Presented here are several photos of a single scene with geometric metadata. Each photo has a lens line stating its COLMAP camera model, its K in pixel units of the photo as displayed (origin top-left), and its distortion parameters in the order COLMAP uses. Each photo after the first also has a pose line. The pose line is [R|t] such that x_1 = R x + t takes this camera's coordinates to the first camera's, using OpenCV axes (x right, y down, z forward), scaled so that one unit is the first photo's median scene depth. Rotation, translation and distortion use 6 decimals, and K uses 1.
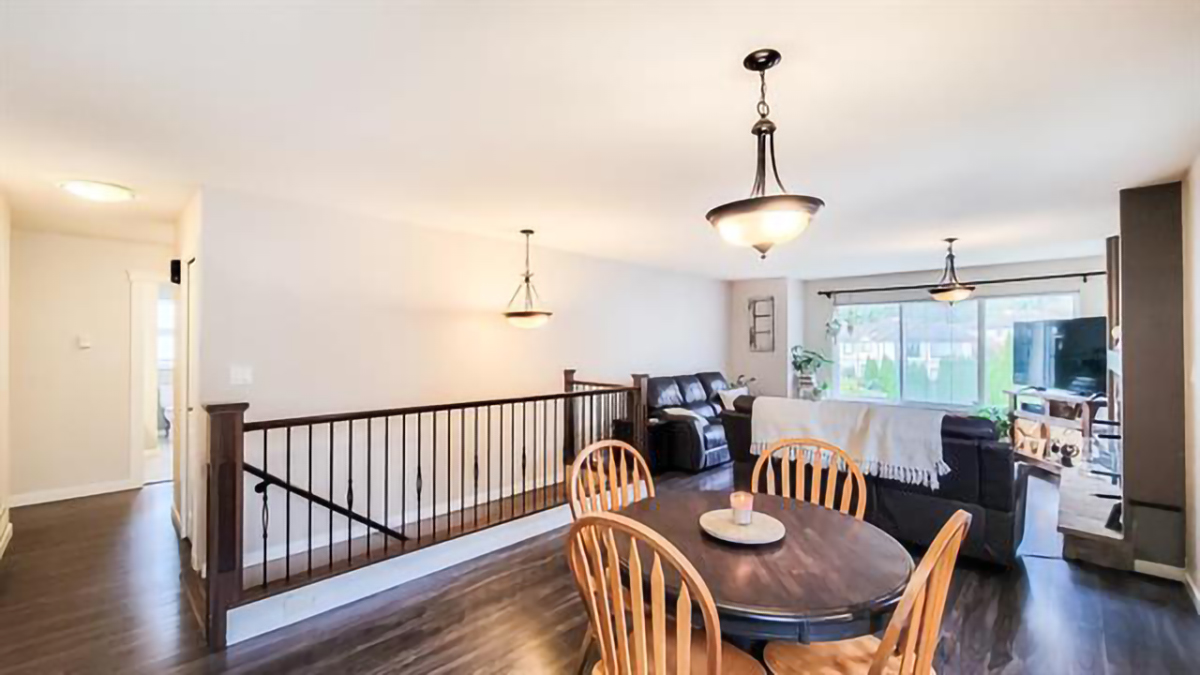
lens RADIAL K [[489.4, 0, 597.2], [0, 489.4, 336.5], [0, 0, 1]] dist [0.001049, -0.002367]
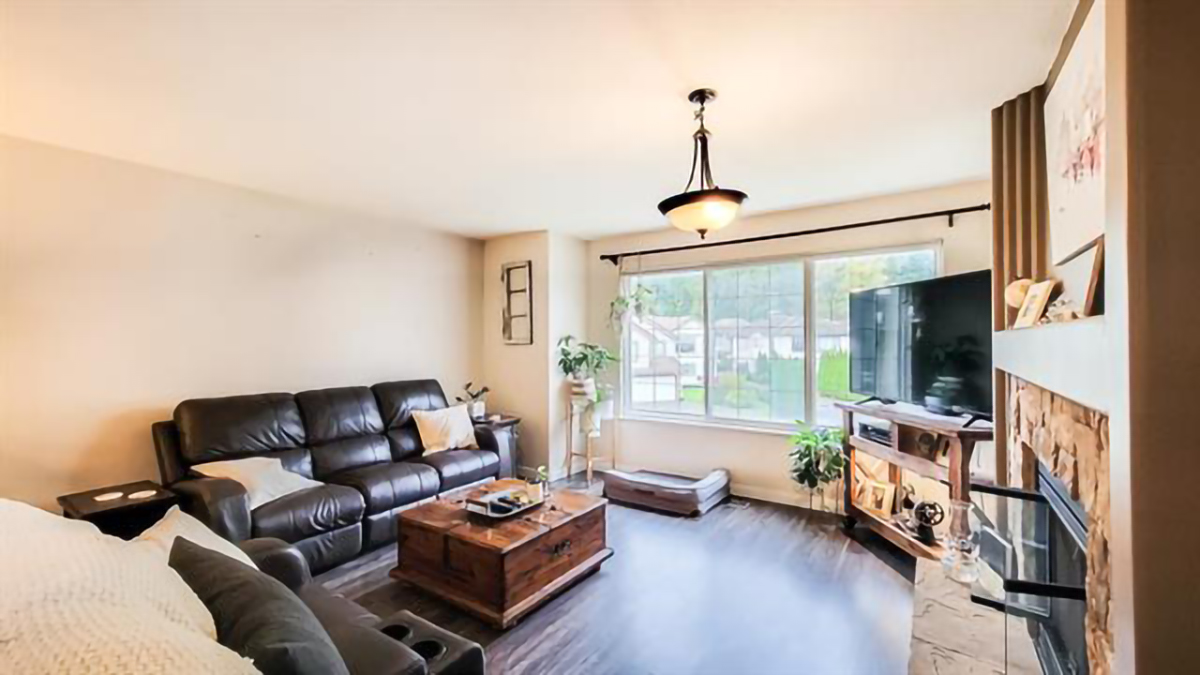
lens RADIAL K [[489.4, 0, 594.2], [0, 489.4, 337.6], [0, 0, 1]] dist [0.001049, -0.002367]
pose [[0.986078, -0.008430, 0.166072, 0.439319], [0.007501, 0.999953, 0.006222, 0.022025], [-0.166117, -0.004890, 0.986094, 0.453391]]
